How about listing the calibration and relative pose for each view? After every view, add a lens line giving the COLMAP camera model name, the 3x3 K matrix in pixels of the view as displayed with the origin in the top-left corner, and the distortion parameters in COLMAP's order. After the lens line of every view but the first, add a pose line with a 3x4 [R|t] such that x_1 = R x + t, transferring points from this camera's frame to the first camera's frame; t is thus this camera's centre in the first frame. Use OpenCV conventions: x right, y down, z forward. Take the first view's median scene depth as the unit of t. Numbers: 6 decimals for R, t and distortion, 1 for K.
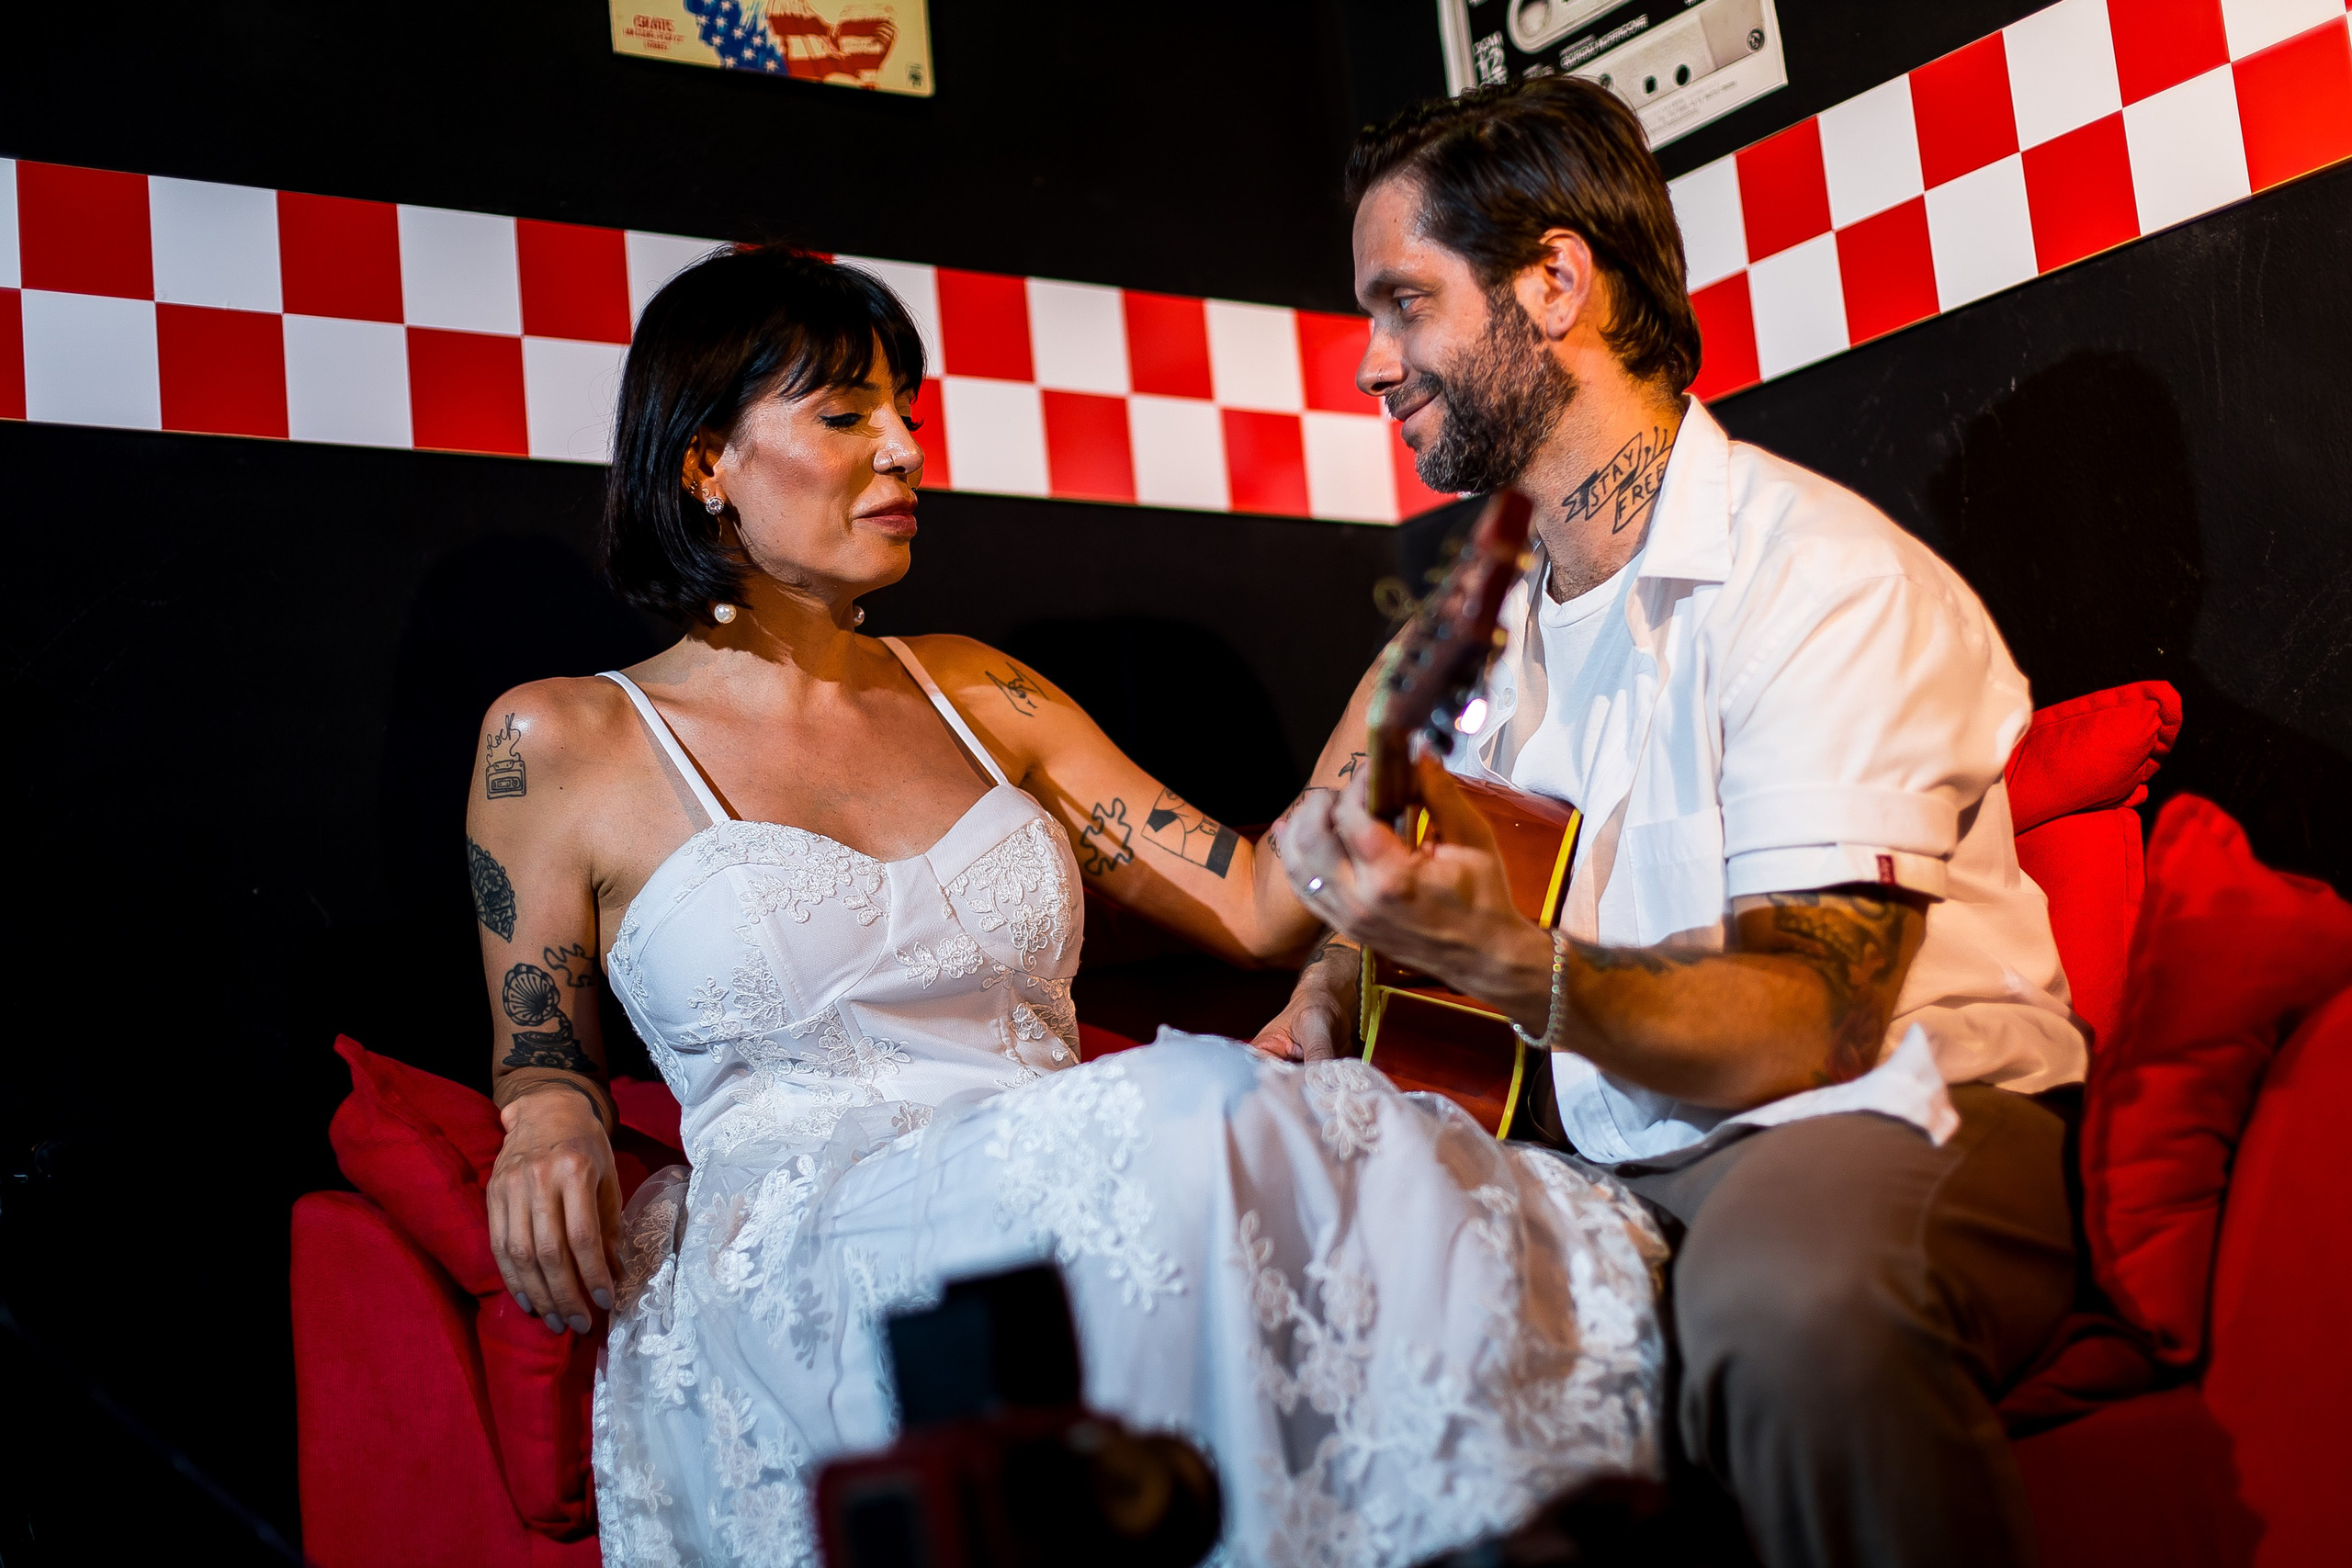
lens RADIAL K [[3455.9, 0, 1176.0], [0, 3455.9, 784.0], [0, 0, 1]] dist [-0.082125, 0.170150]
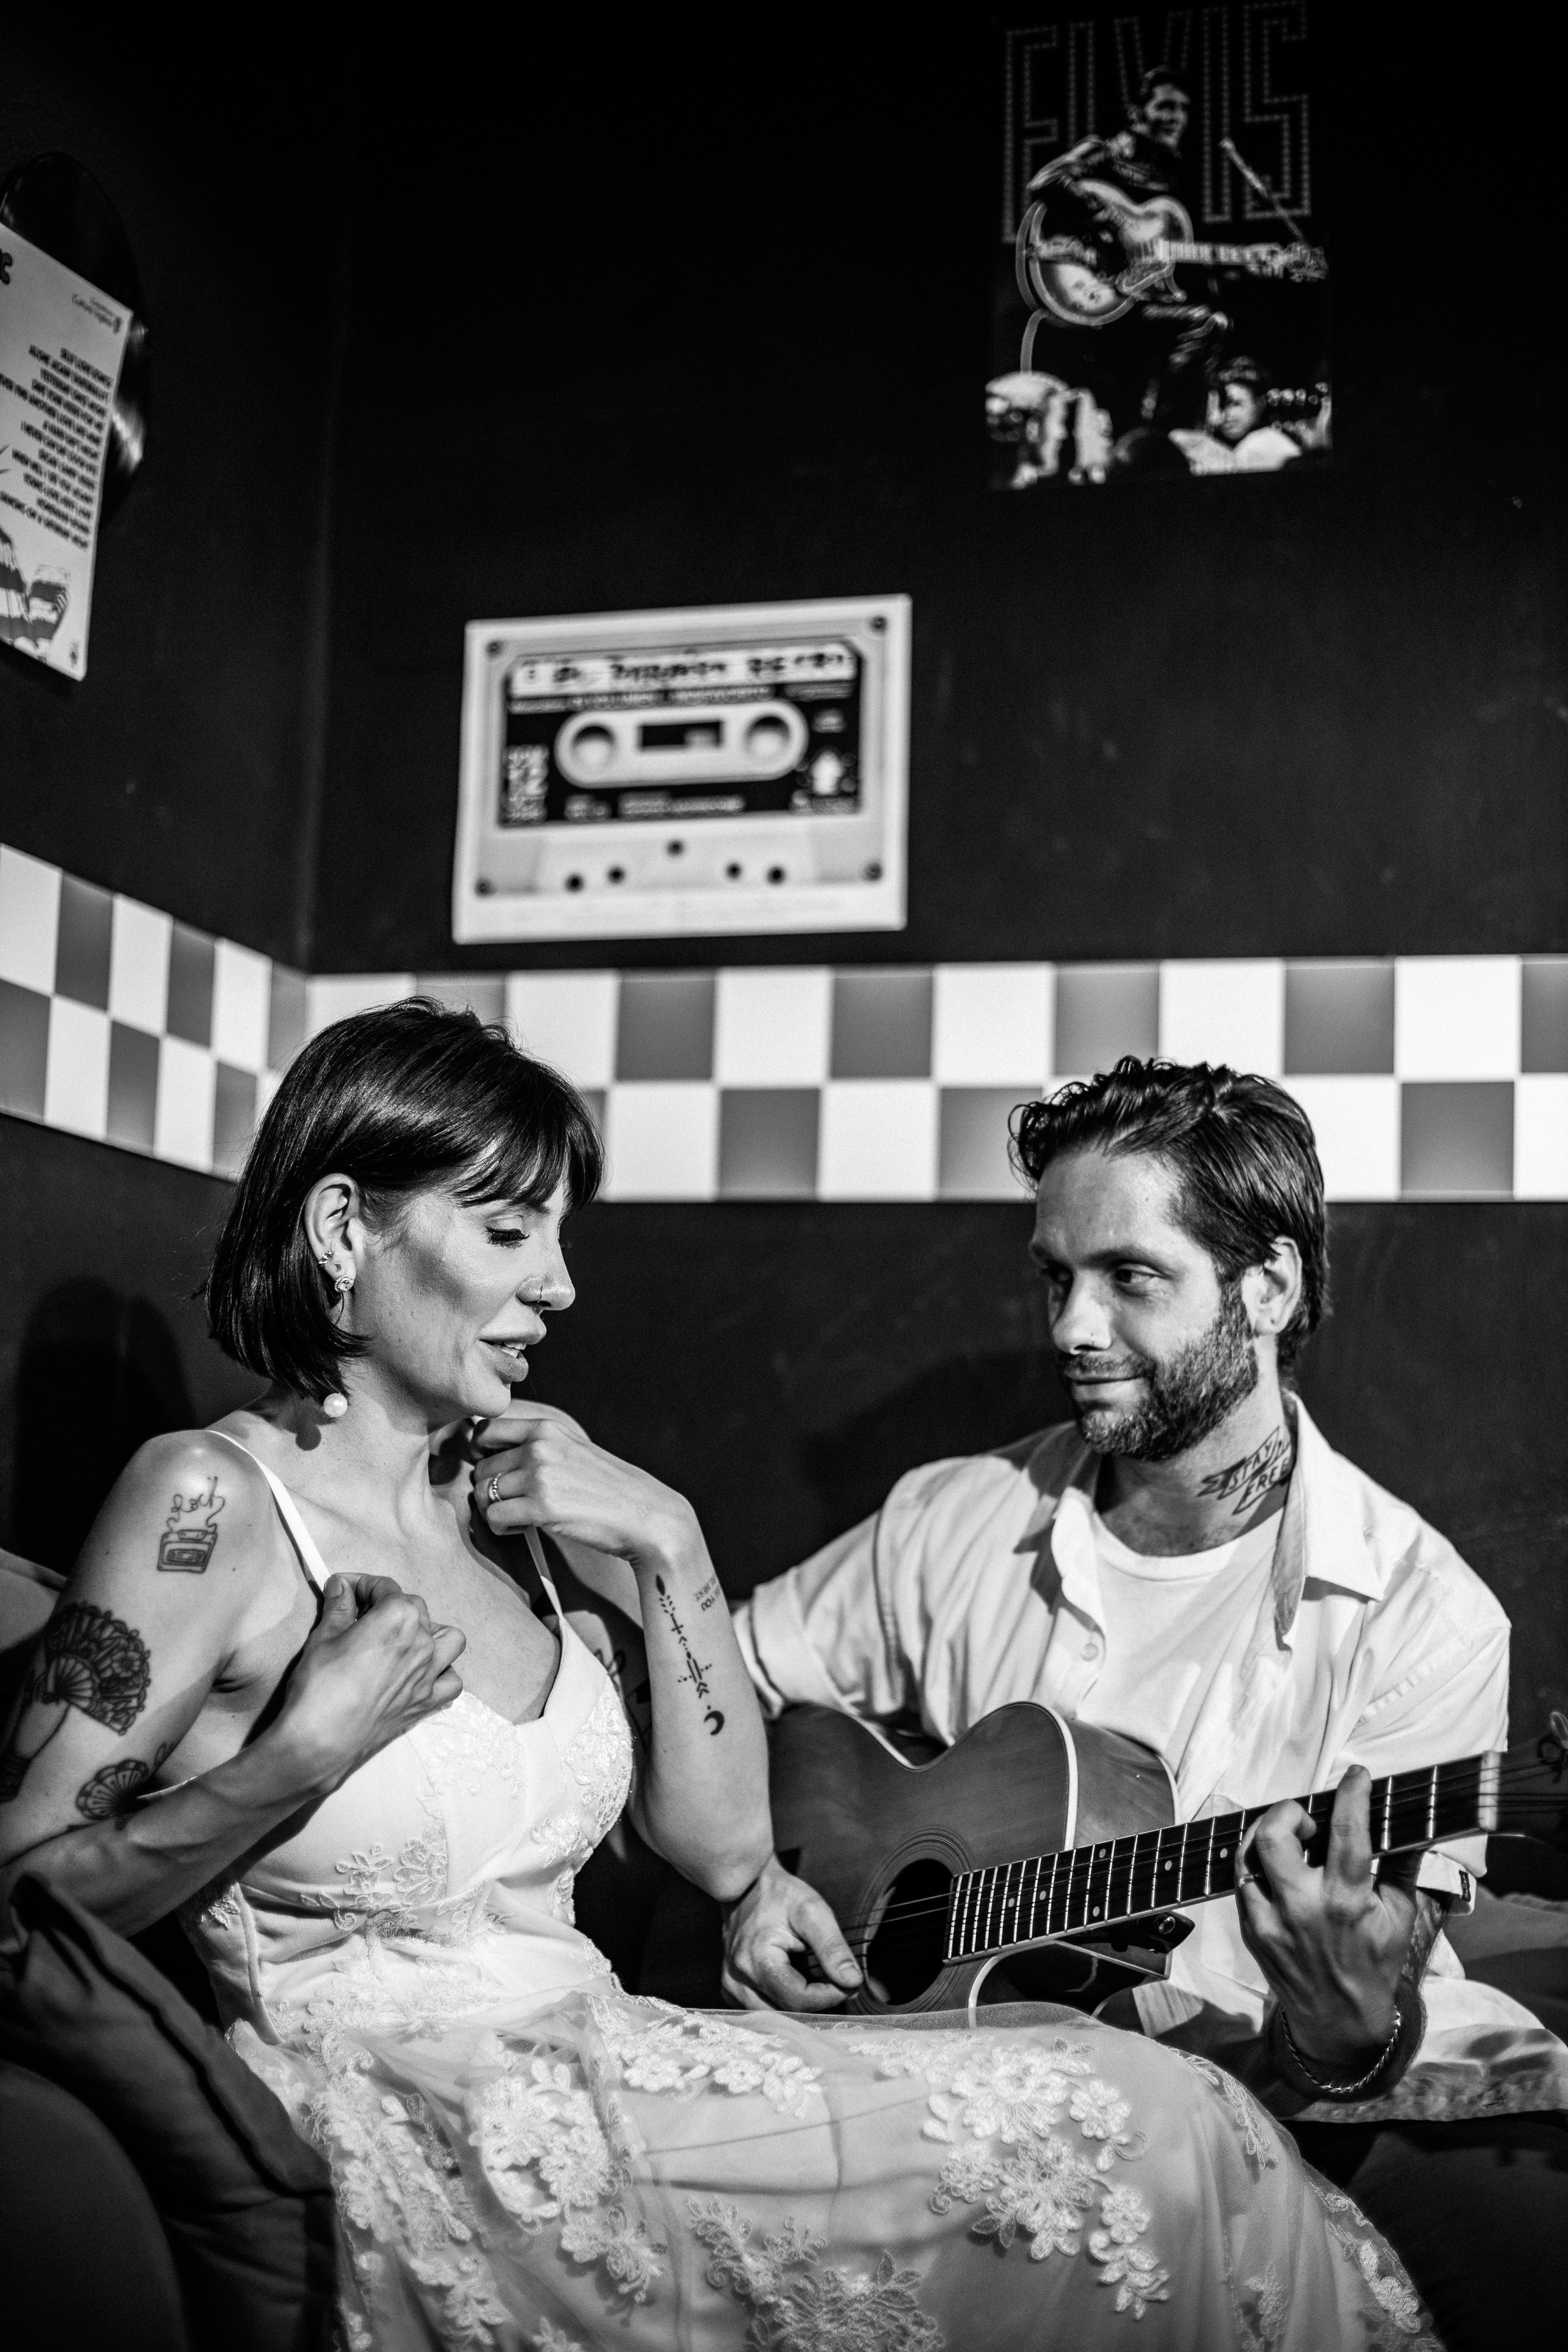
lens RADIAL K [[3507.3, 0, 706.3], [0, 3507.3, 1175.8], [0, 0, 1]] dist [-0.118977, 0.144265]
pose [[0.786021, 0.192467, 0.587476, -0.481577], [-0.203266, 0.977925, -0.048421, -0.064732], [-0.583827, -0.081354, 0.807792, 0.161917]]
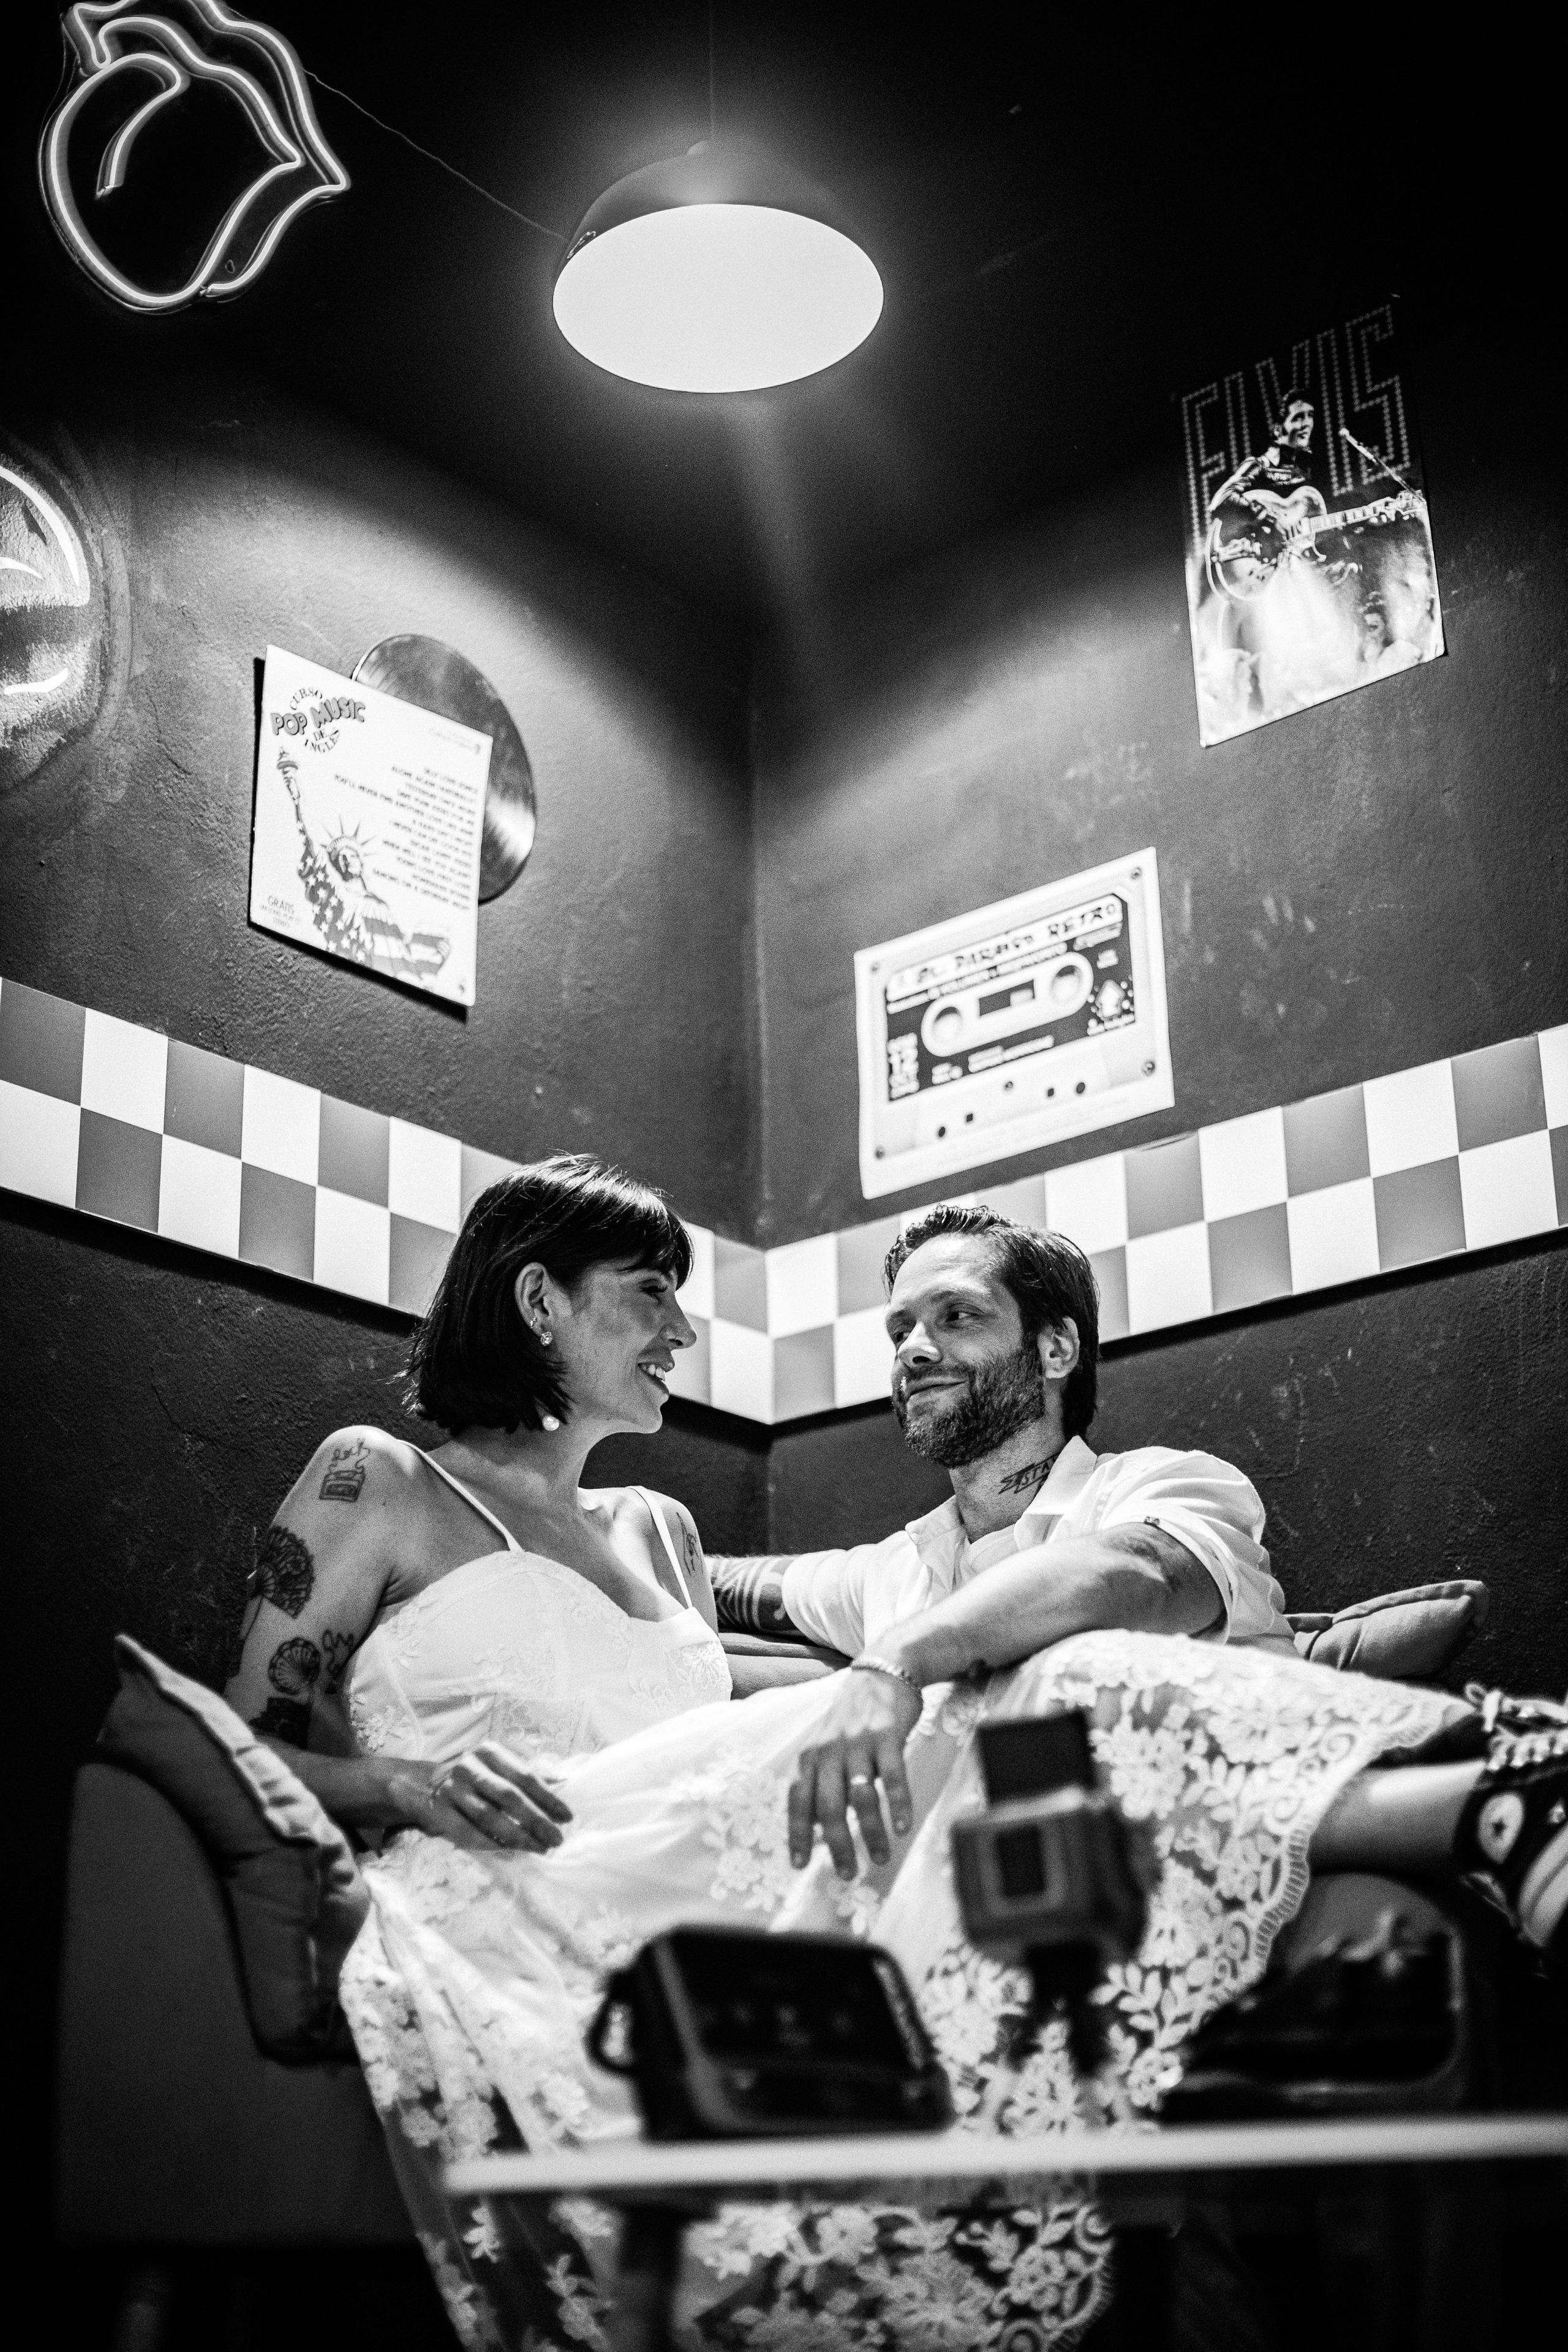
lens RADIAL K [[3456.3, 0, 779.7], [0, 3456.3, 1224.9], [0, 0, 1]] dist [-0.082125, 0.170150]
pose [[0.965548, 0.154897, 0.209104, -0.219151], [-0.113129, 0.973498, -0.198754, 0.107324], [-0.234349, 0.168251, 0.957482, -0.172903]]
